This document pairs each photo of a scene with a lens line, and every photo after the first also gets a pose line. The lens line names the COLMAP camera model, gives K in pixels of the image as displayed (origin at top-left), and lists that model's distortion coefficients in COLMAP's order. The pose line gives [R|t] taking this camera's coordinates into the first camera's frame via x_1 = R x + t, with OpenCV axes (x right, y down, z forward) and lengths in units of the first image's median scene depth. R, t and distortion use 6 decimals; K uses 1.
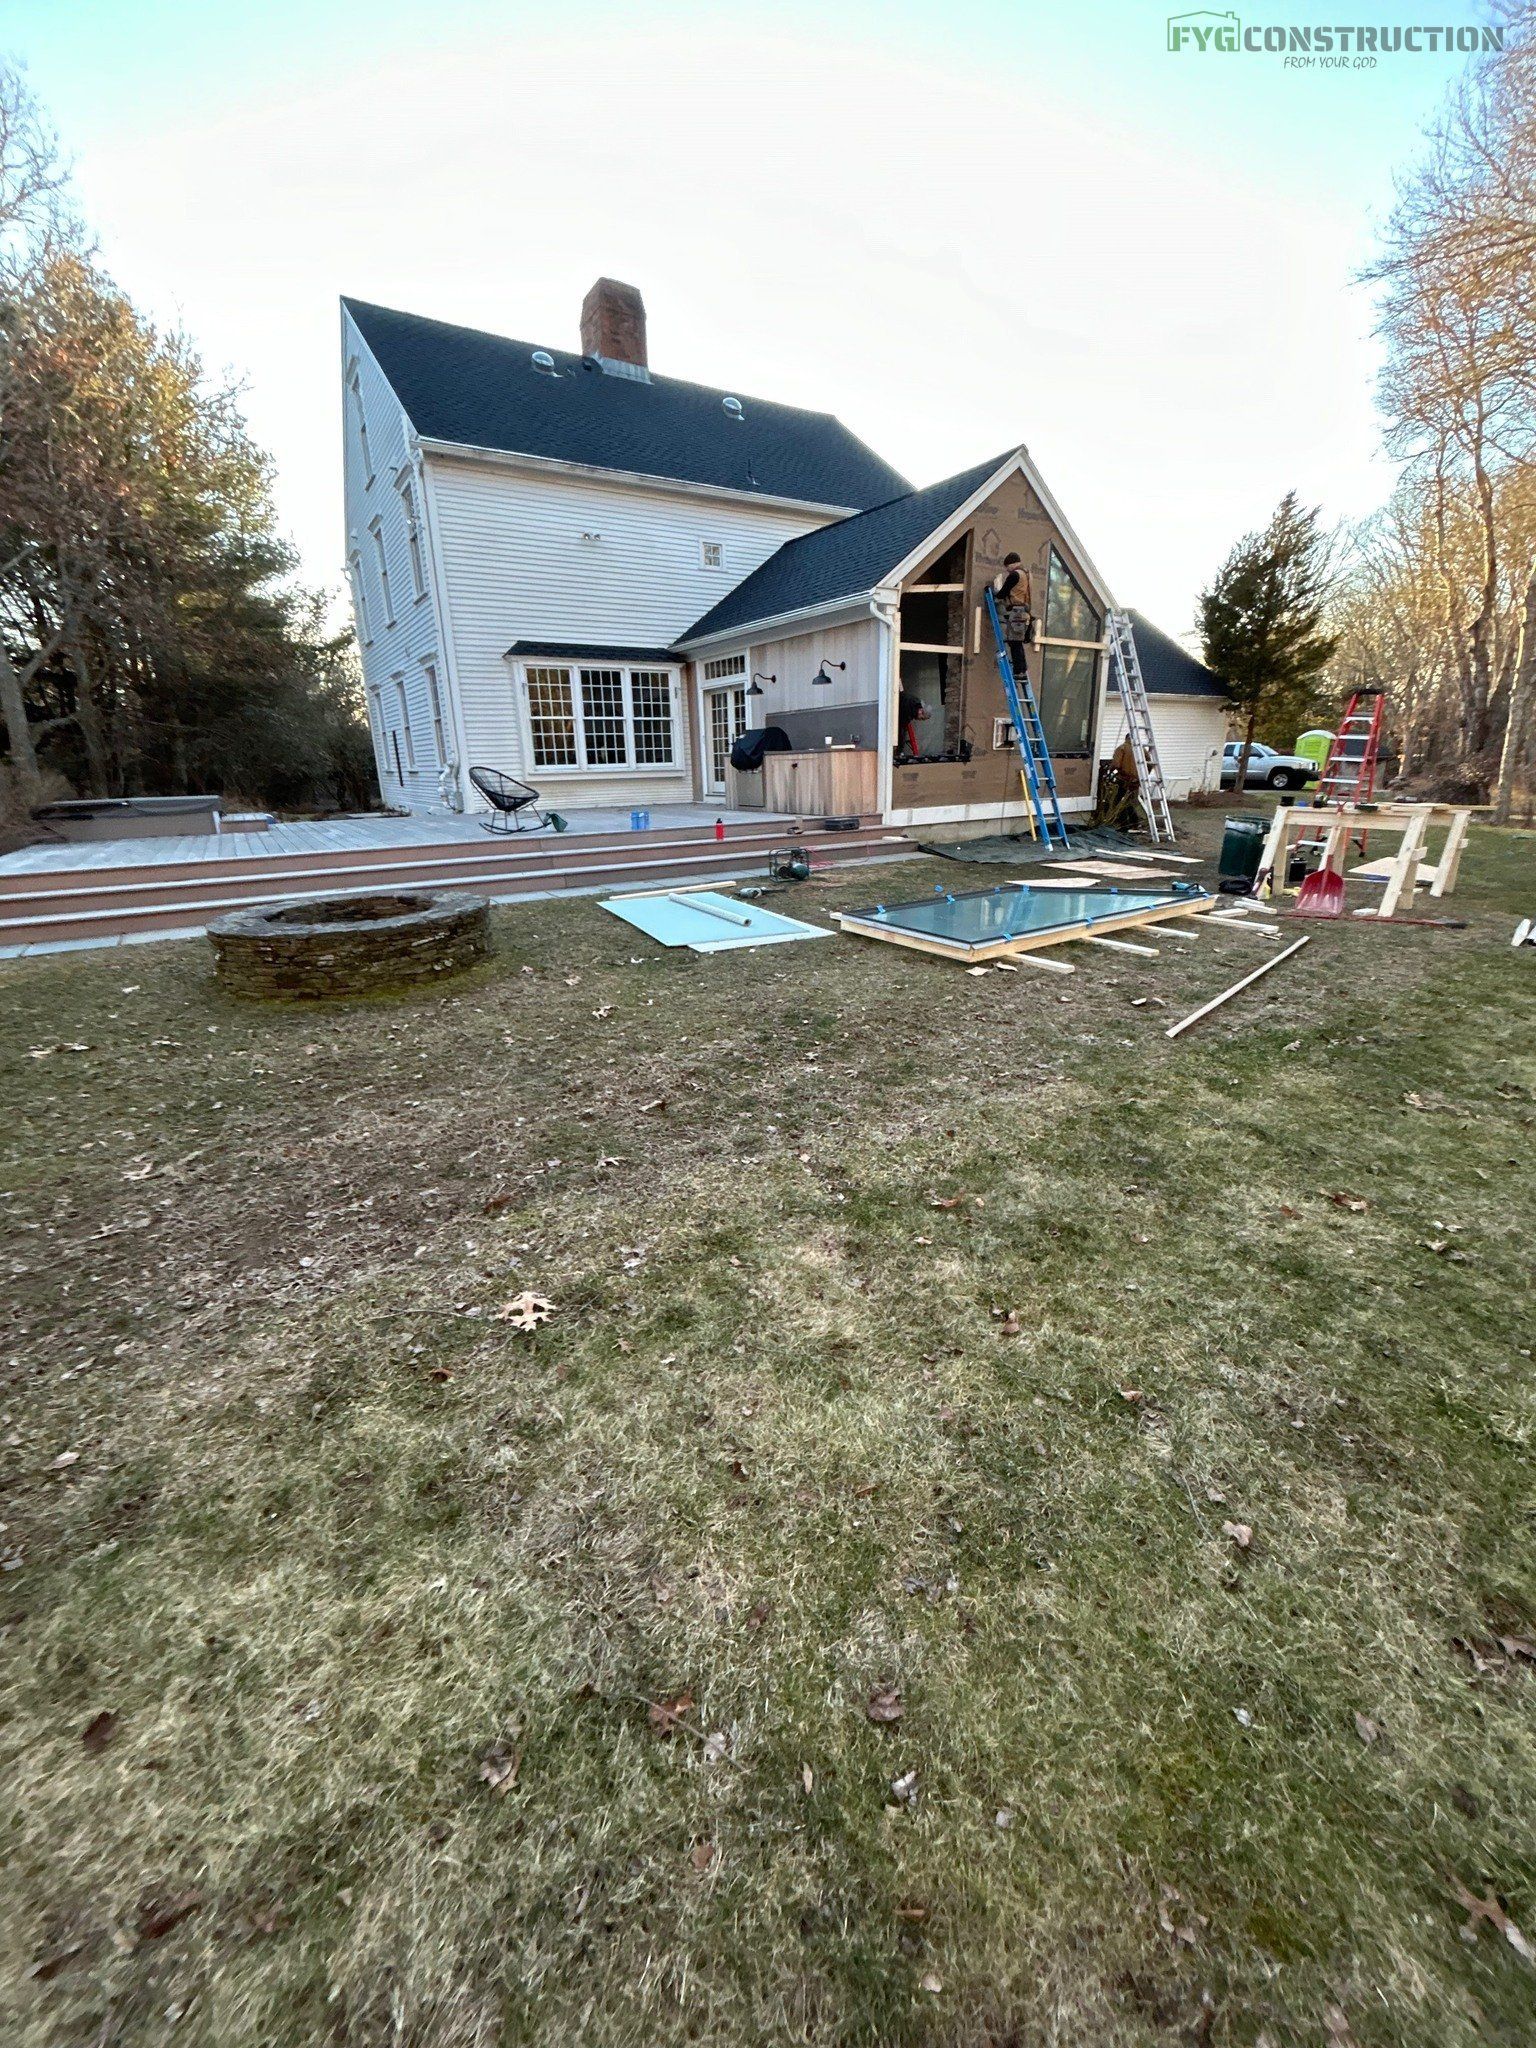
lens RADIAL K [[825.6, 0, 768.0], [0, 825.6, 1024.0], [0, 0, 1]] dist [0.002320, -0.003241]
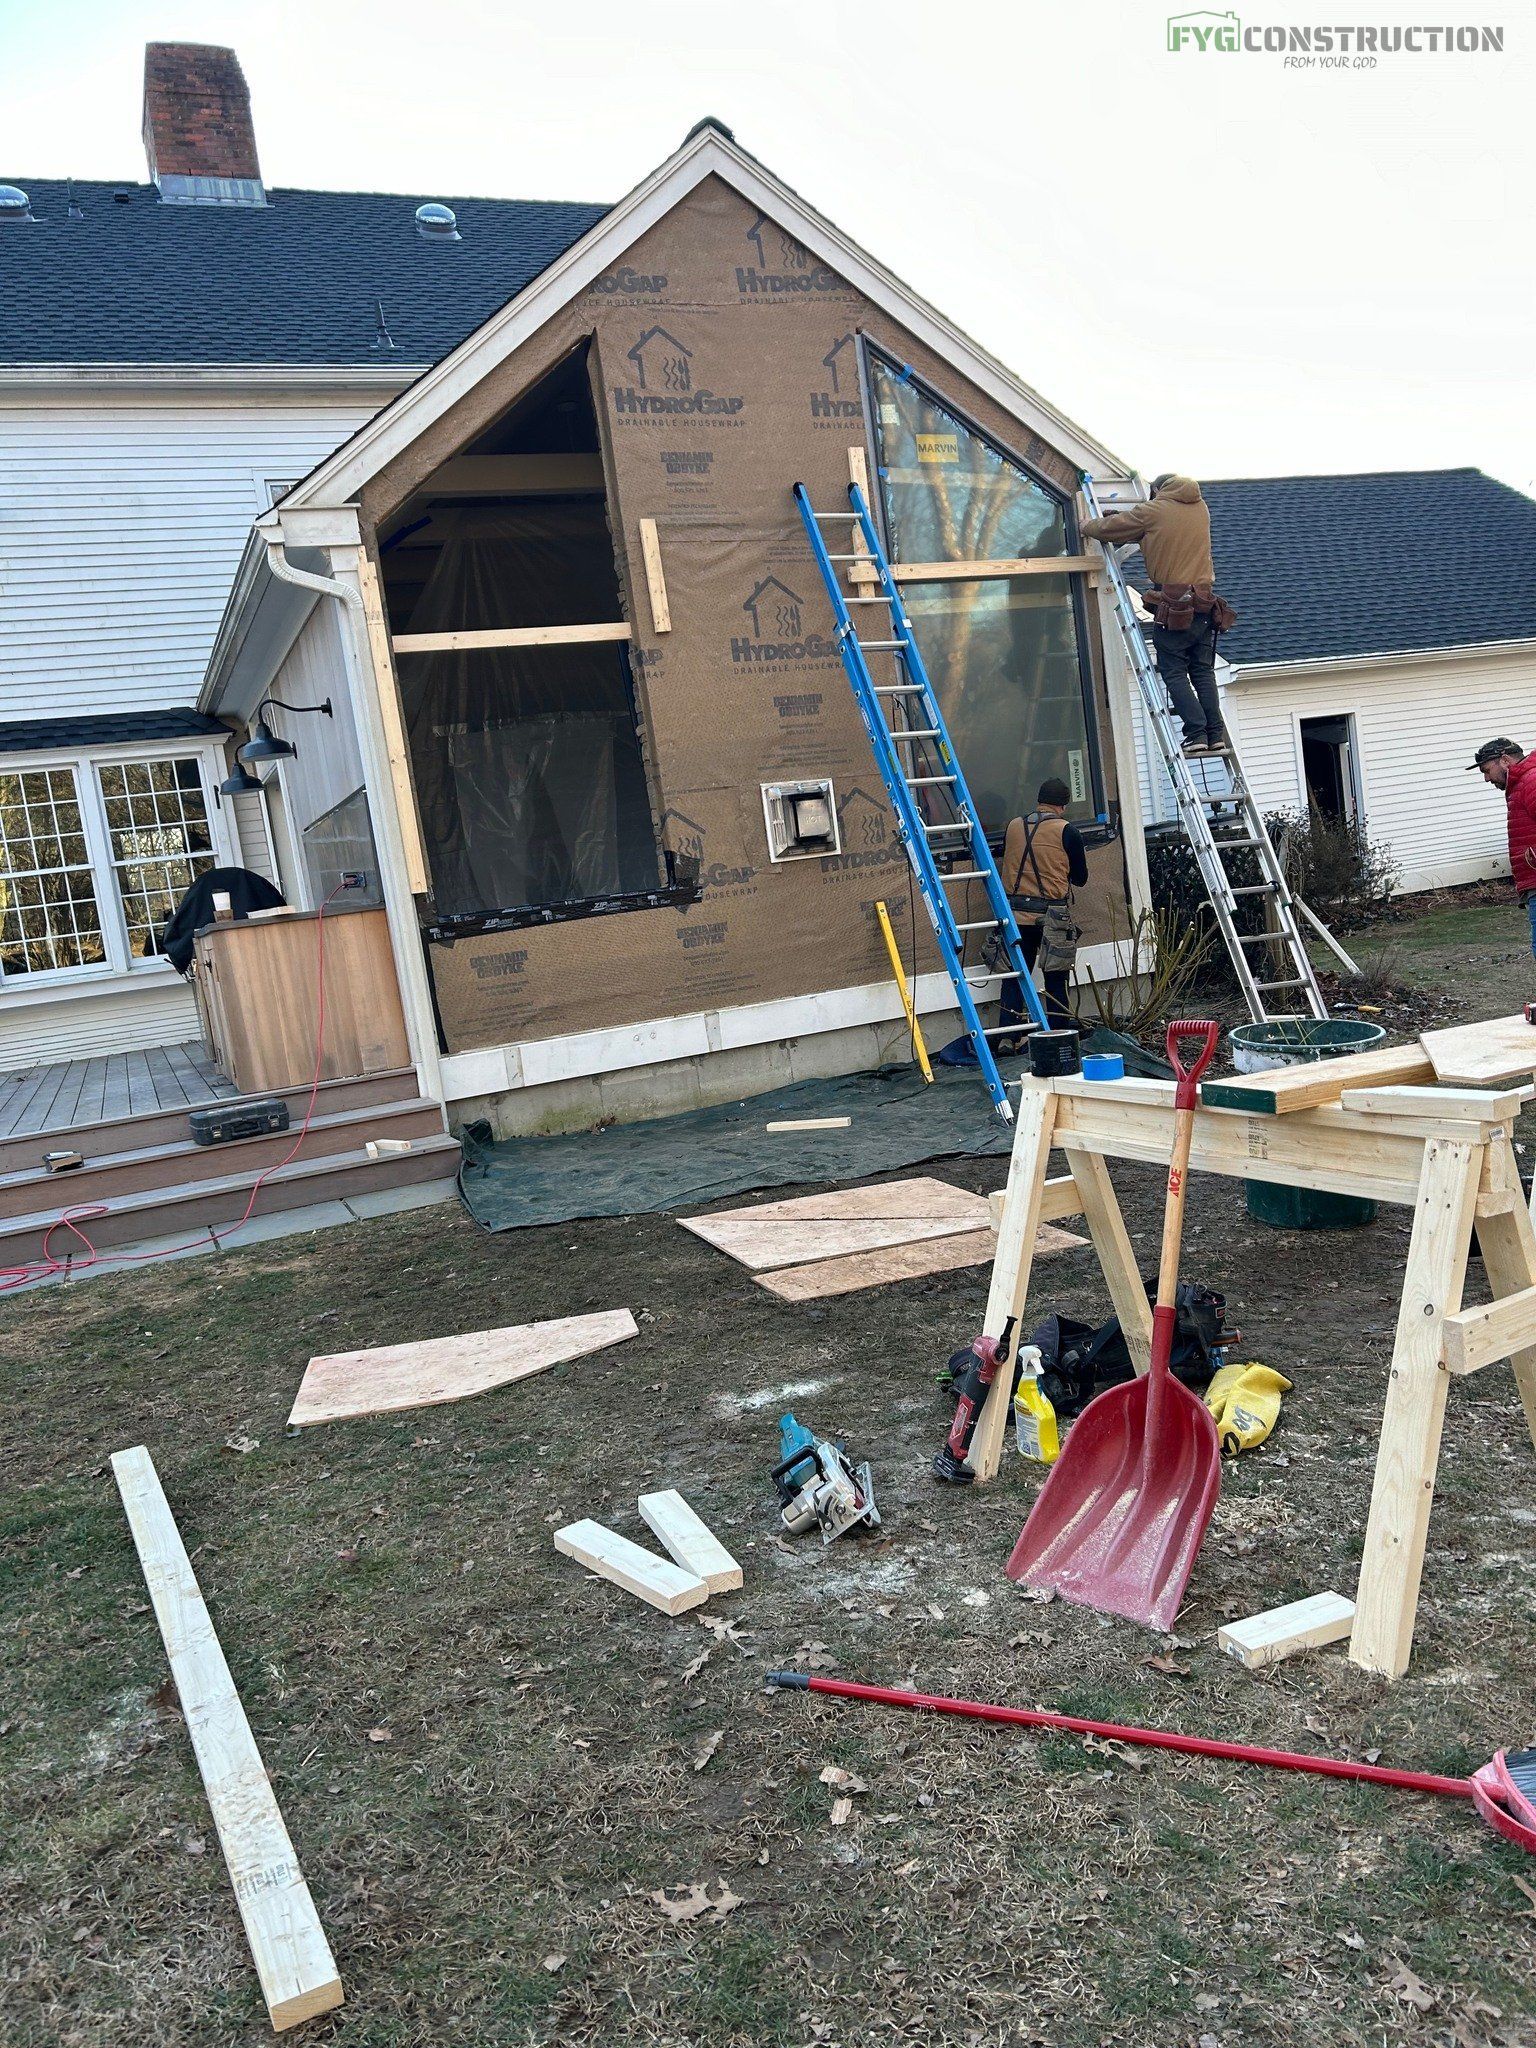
lens RADIAL K [[1544.7, 0, 768.0], [0, 1544.7, 1024.0], [0, 0, 1]] dist [0.050761, -0.053289]
pose [[0.978634, -0.091548, -0.184102, 0.390786], [0.053845, 0.978267, -0.200238, -0.118526], [0.198433, 0.186047, 0.962295, 0.333834]]
